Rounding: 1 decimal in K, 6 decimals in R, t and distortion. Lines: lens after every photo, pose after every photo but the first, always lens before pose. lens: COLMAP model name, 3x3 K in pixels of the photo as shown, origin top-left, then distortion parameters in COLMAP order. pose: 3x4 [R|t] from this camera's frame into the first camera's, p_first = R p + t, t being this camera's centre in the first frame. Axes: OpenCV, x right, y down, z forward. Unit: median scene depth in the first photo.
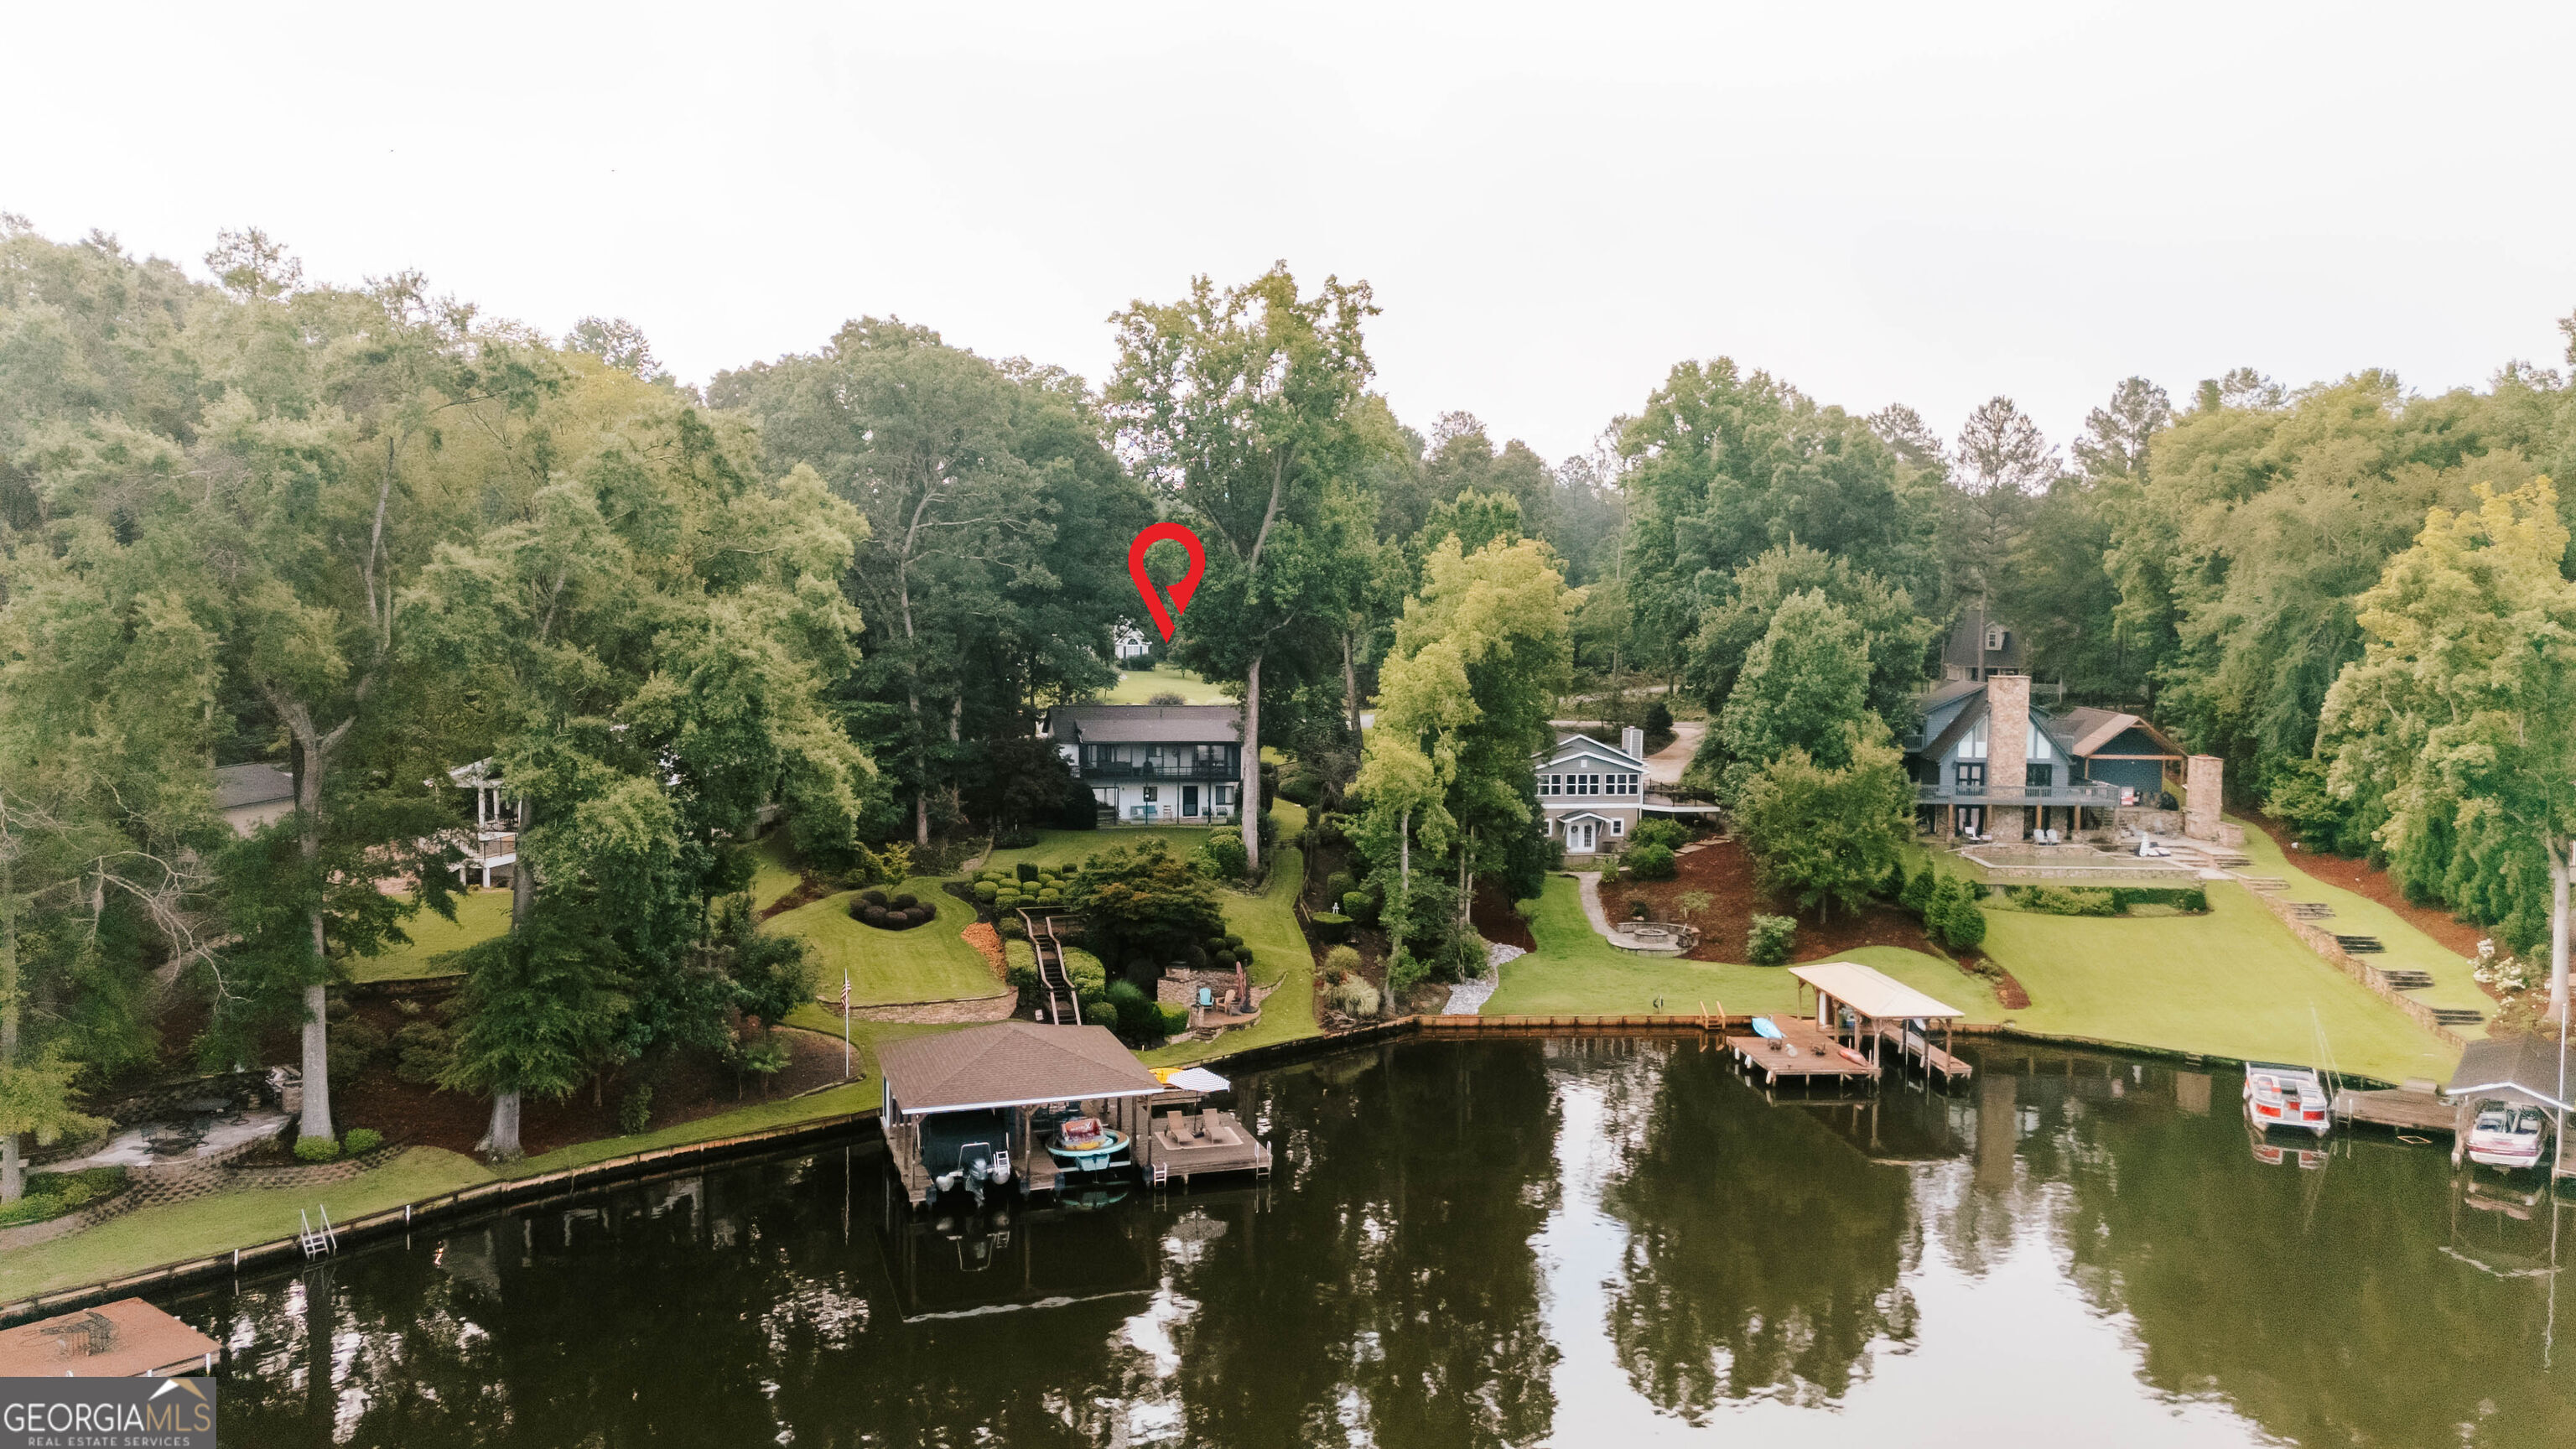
lens RADIAL K [[1887.9, 0, 1301.2], [0, 1887.9, 714.9], [0, 0, 1]] dist [0.070025, -0.058902]
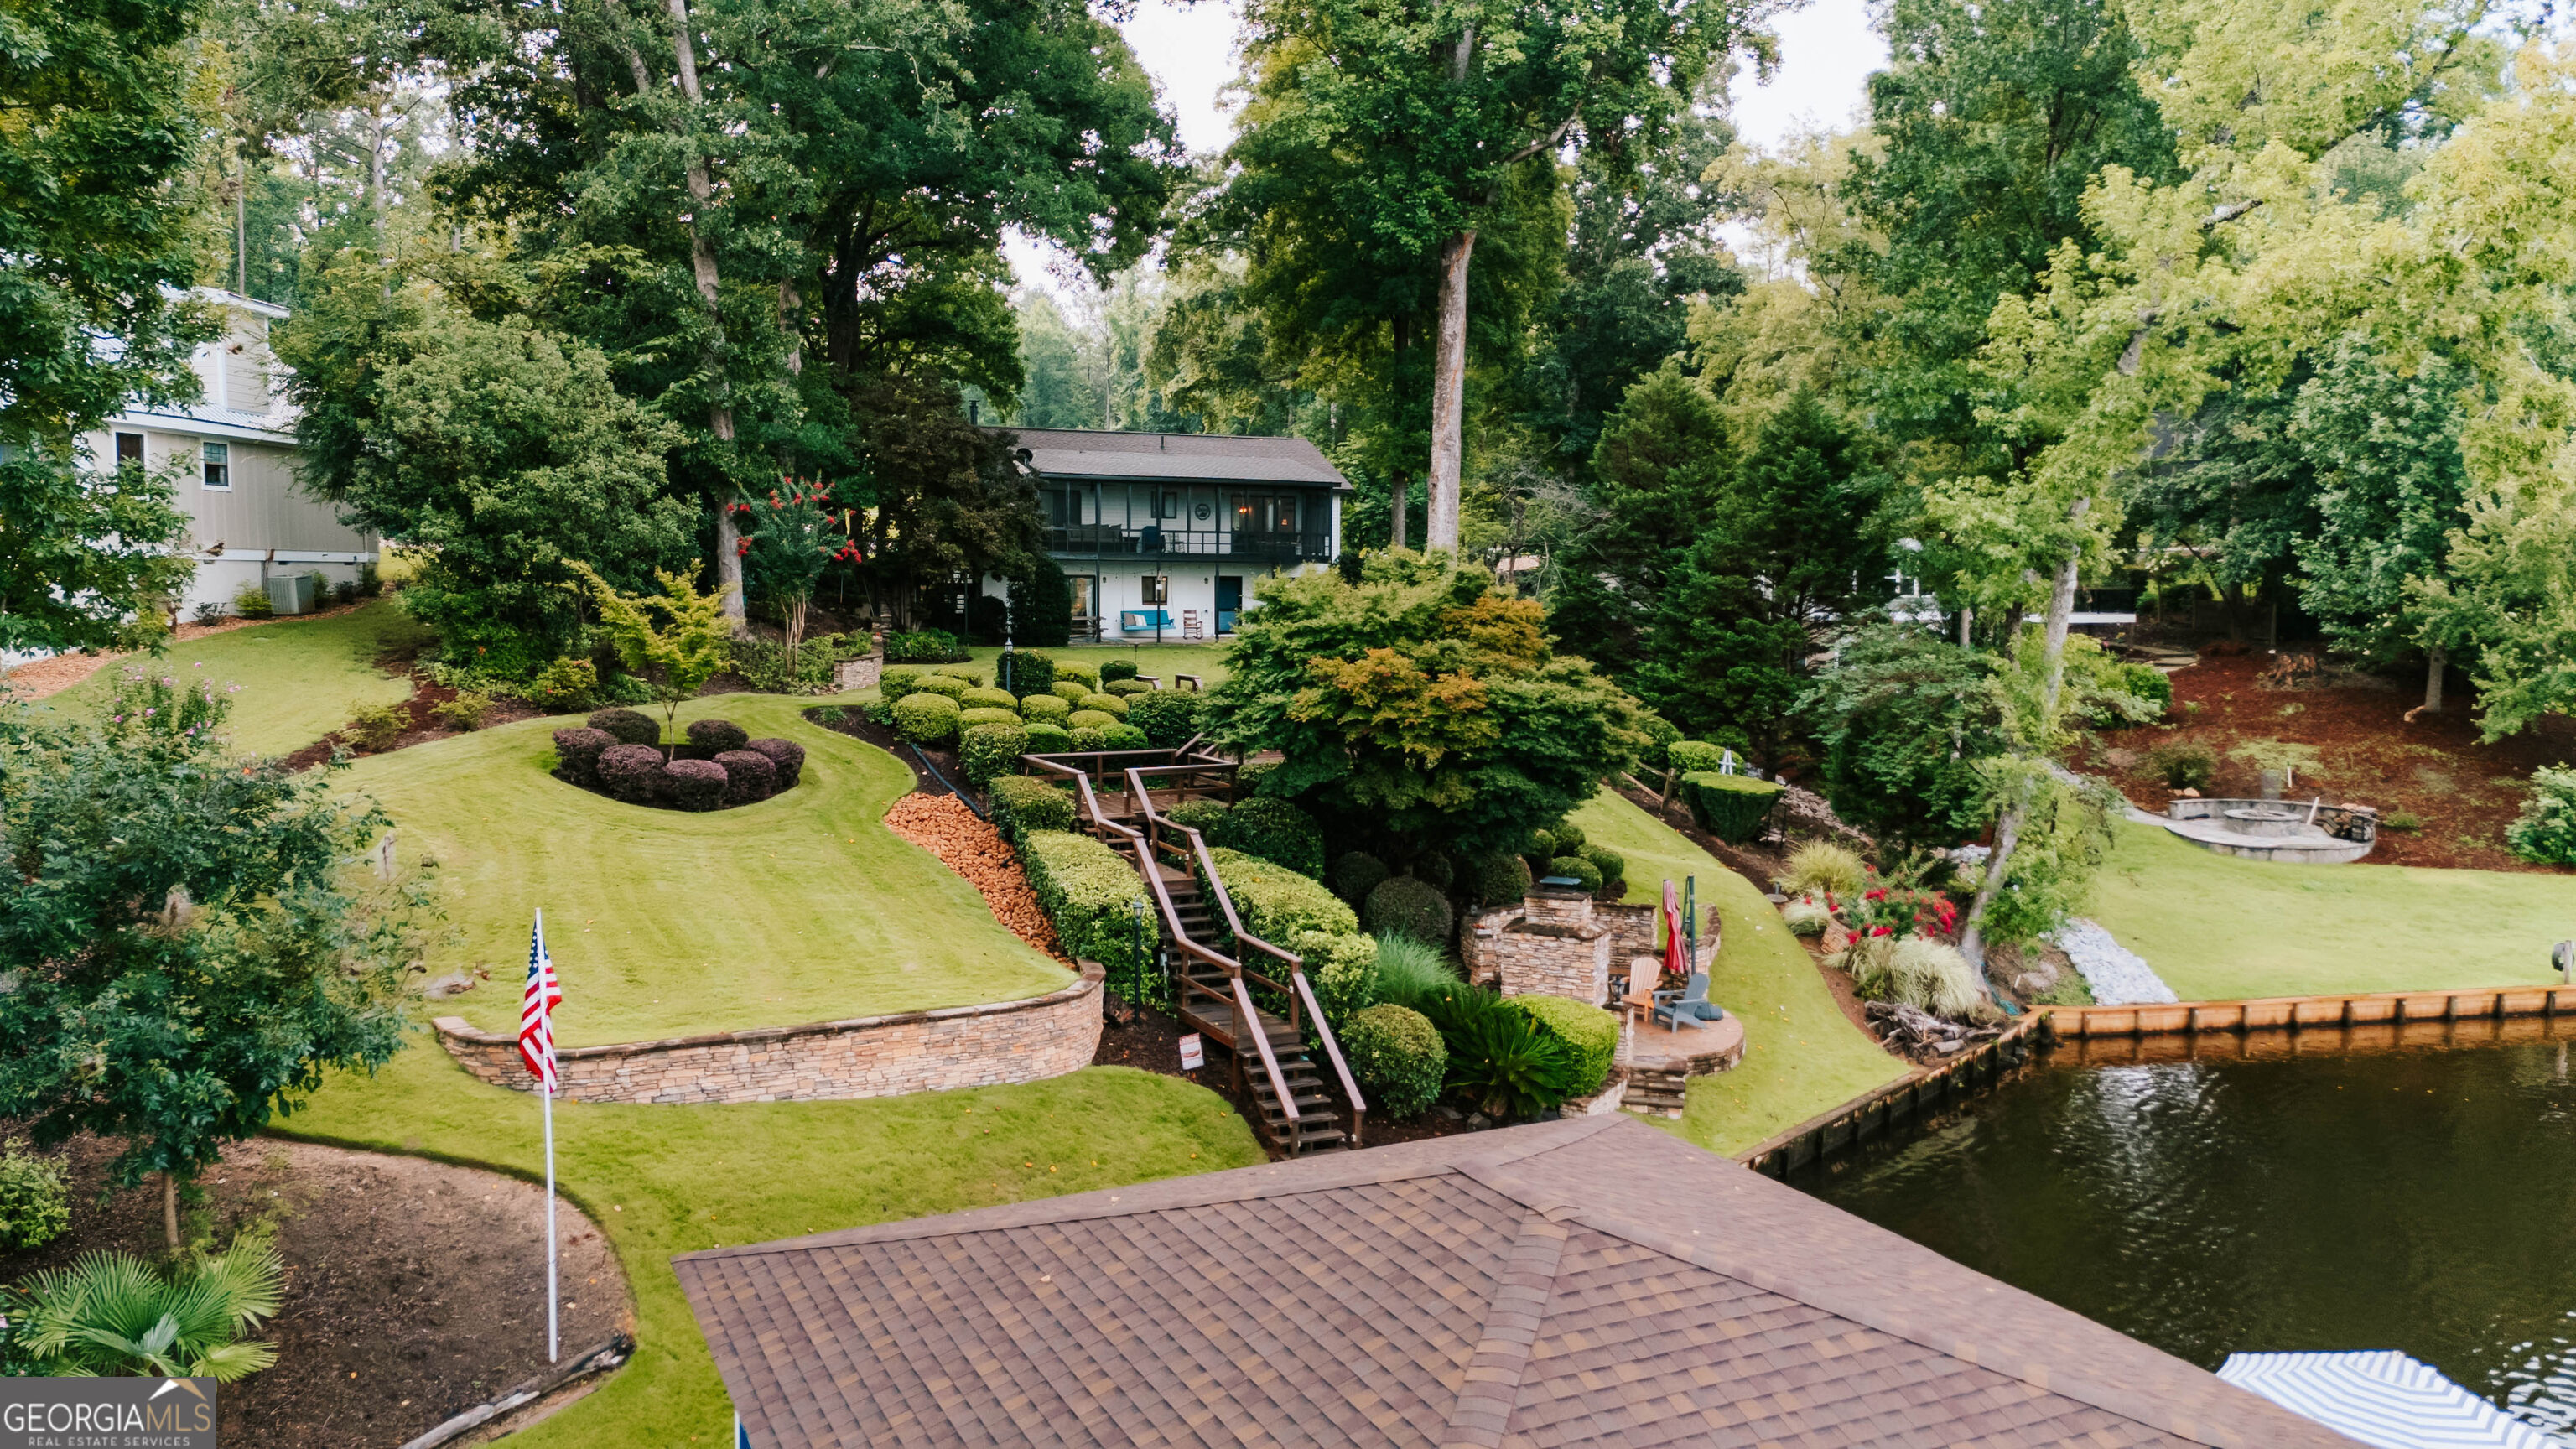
lens RADIAL K [[1887.9, 0, 1301.2], [0, 1887.9, 714.9], [0, 0, 1]] dist [0.070025, -0.058902]
pose [[0.990058, -0.013031, 0.140054, -0.148971], [0.010543, 0.999773, 0.018495, 0.088295], [-0.140263, -0.016835, 0.989971, 0.626481]]
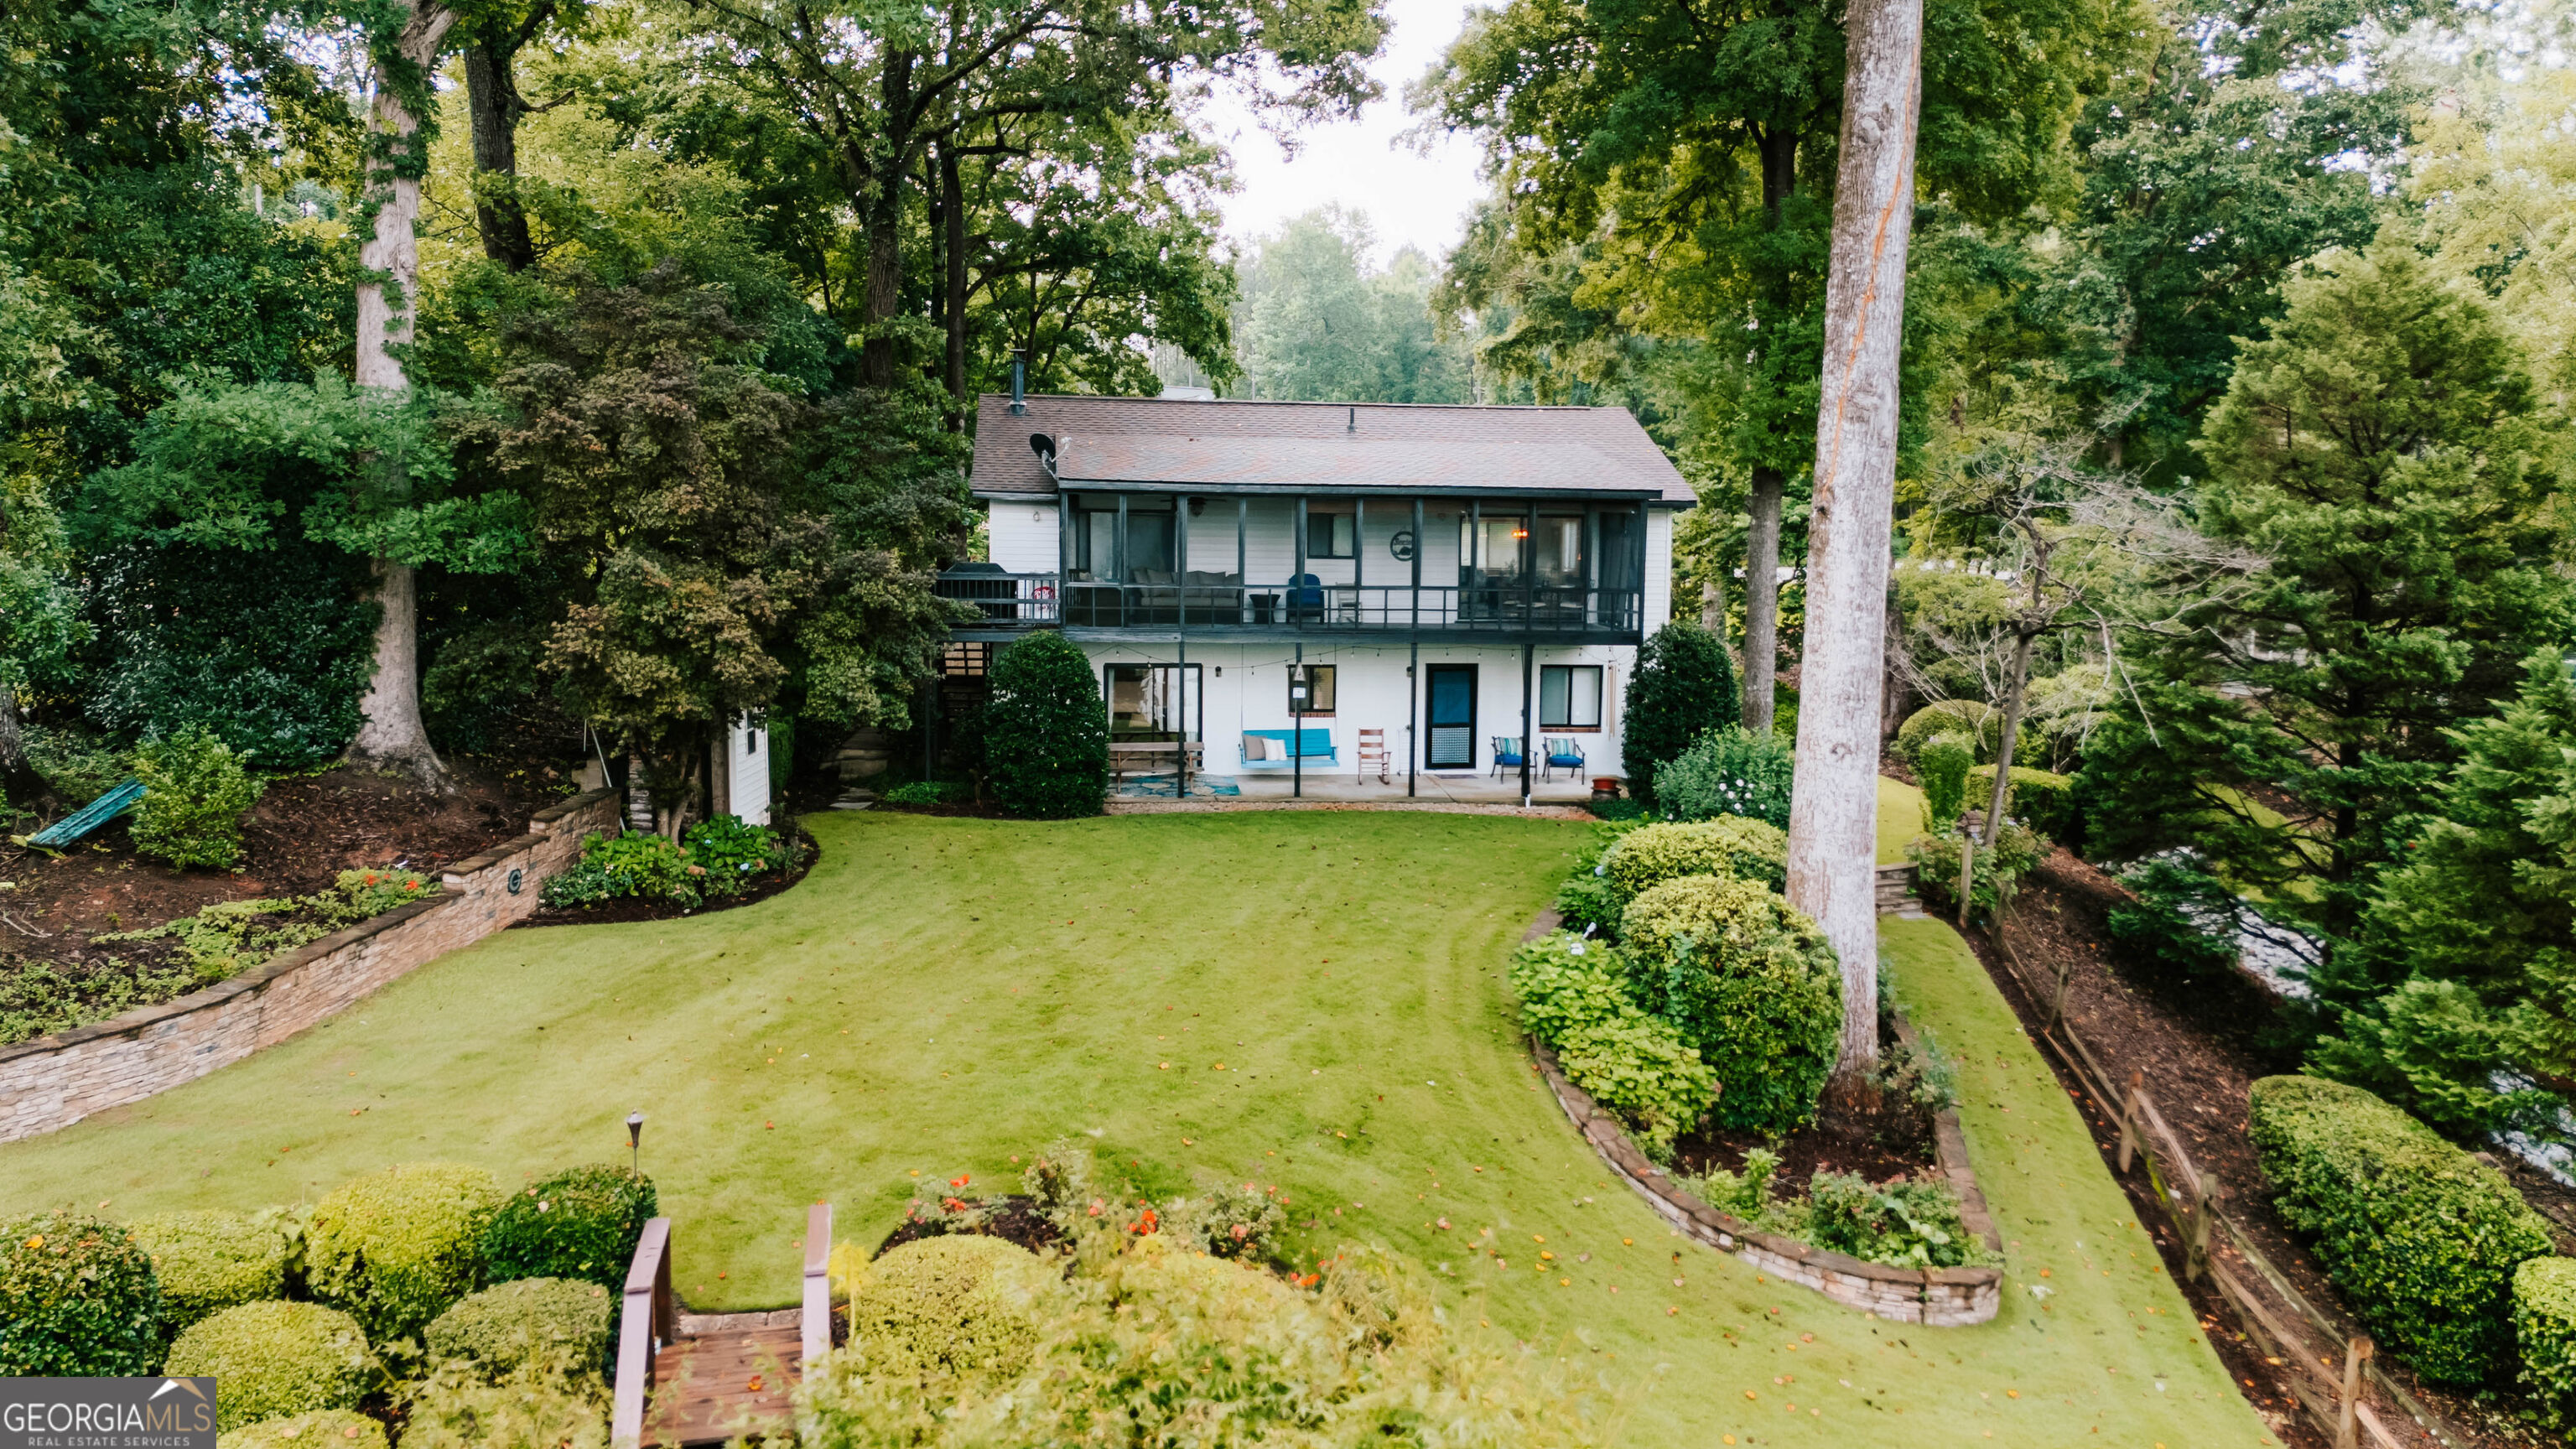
lens RADIAL K [[1887.9, 0, 1301.2], [0, 1887.9, 714.9], [0, 0, 1]] dist [0.070025, -0.058902]
pose [[0.995568, 0.006849, -0.093796, -0.071944], [-0.004529, 0.999679, 0.024922, 0.050766], [0.093937, -0.024387, 0.995279, 0.940632]]
